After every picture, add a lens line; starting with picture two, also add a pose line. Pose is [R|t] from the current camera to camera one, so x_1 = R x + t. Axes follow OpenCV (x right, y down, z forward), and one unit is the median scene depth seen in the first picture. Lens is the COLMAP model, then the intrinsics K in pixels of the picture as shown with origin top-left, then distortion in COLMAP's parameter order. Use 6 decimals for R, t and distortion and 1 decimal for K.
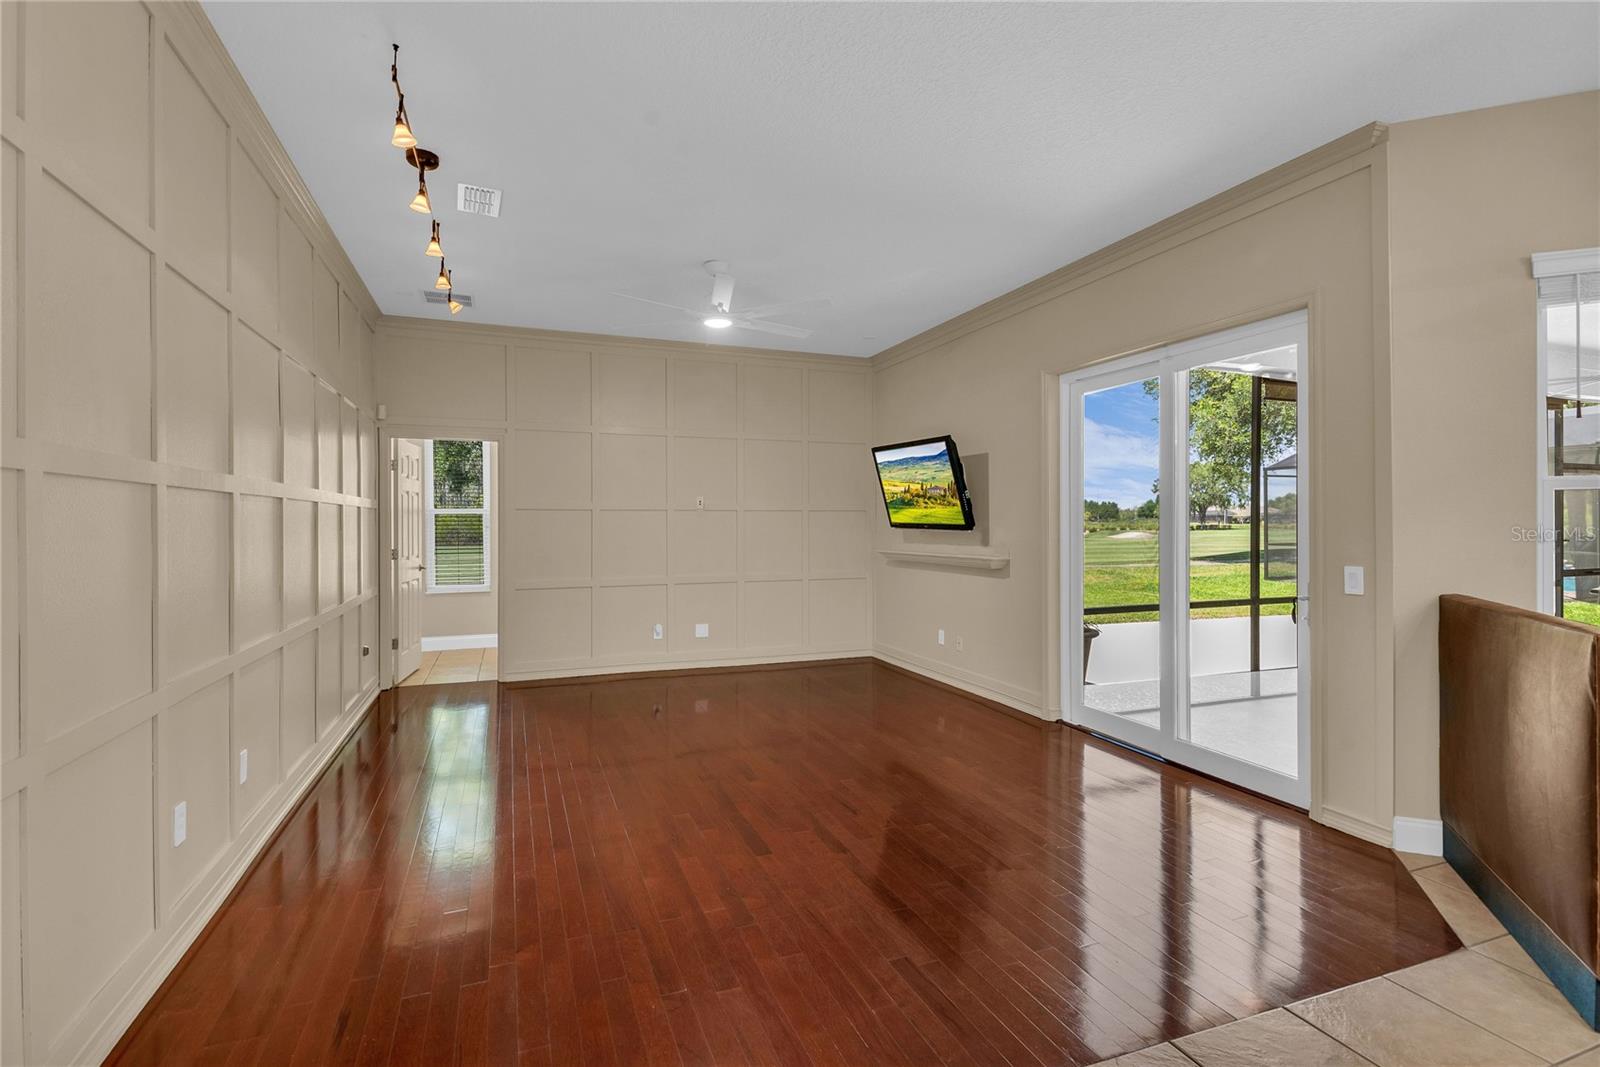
lens RADIAL K [[756.2, 0, 798.3], [0, 756.2, 529.0], [0, 0, 1]] dist [0.011880, -0.002886]
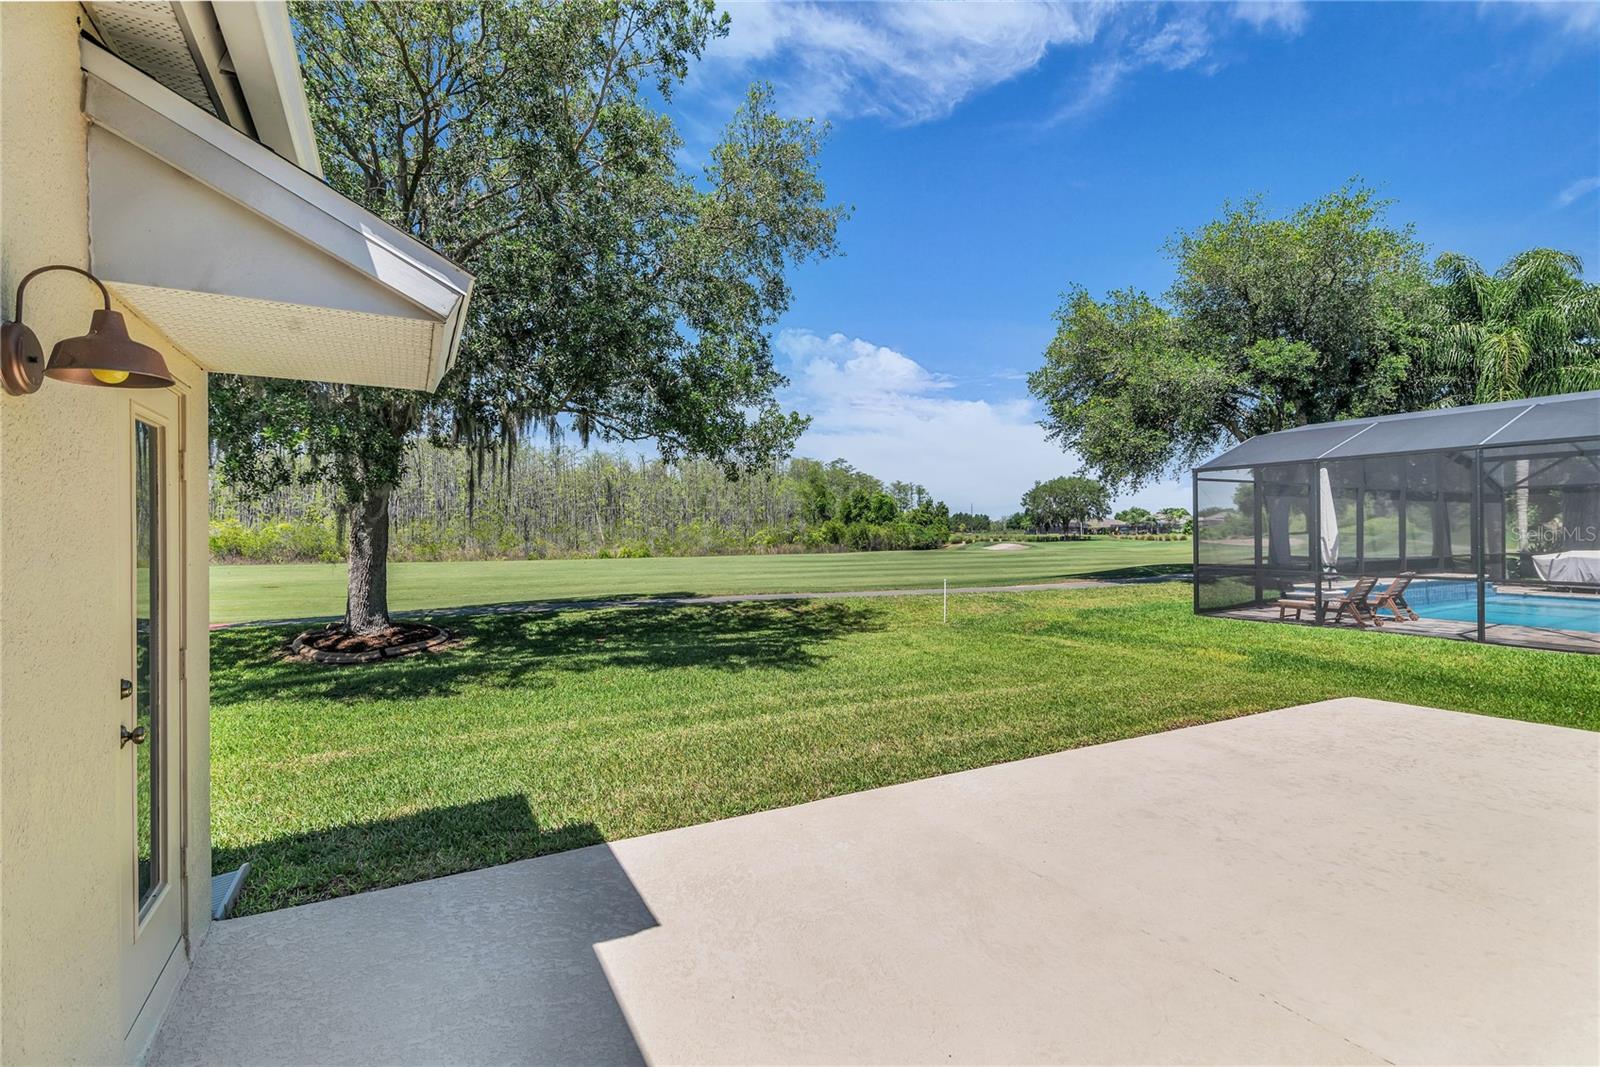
lens RADIAL K [[708.3, 0, 812.2], [0, 708.3, 536.2], [0, 0, 1]] dist [-0.017053, 0.000128]
pose [[0.987925, -0.004930, 0.154856, 0.337358], [0.005819, 0.999969, -0.005290, -0.031362], [-0.154825, 0.006127, 0.987923, 0.983911]]
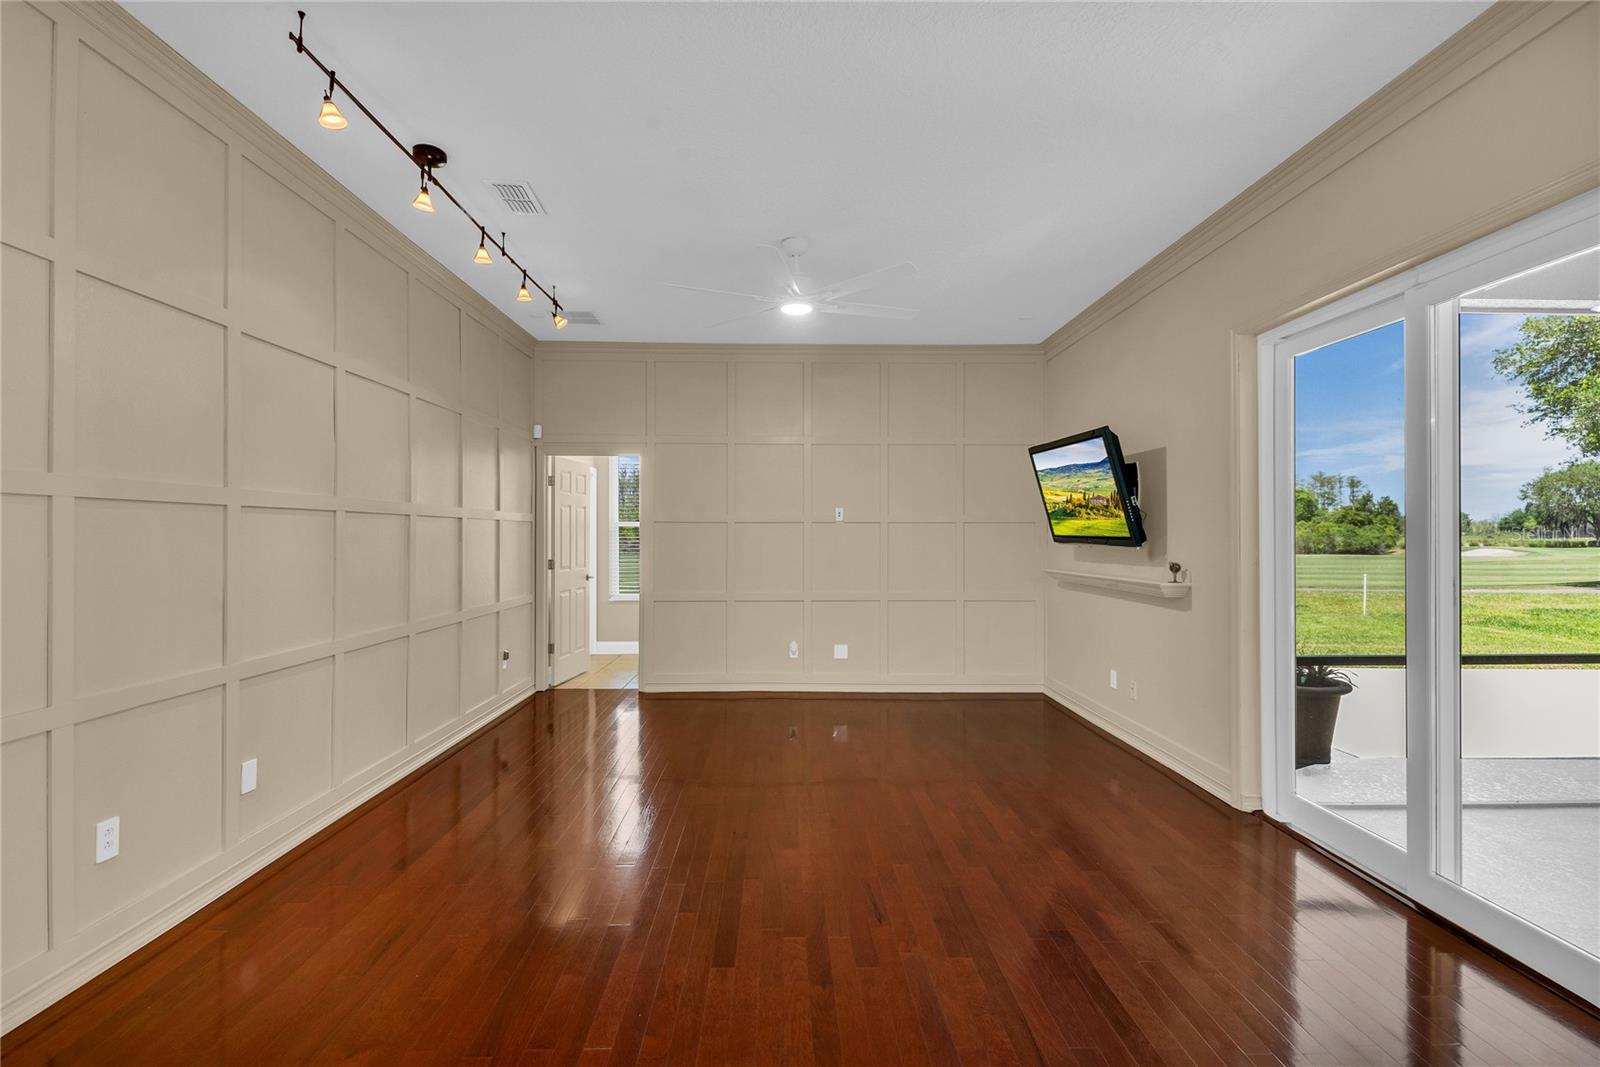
lens RADIAL K [[720.0, 0, 800.4], [0, 720.0, 534.2], [0, 0, 1]] dist [0.010172, -0.005977]
pose [[0.939977, 0.003173, -0.341224, 0.134414], [-0.006422, 0.999944, -0.008394, -0.002678], [0.341178, 0.010081, 0.939945, 0.159222]]
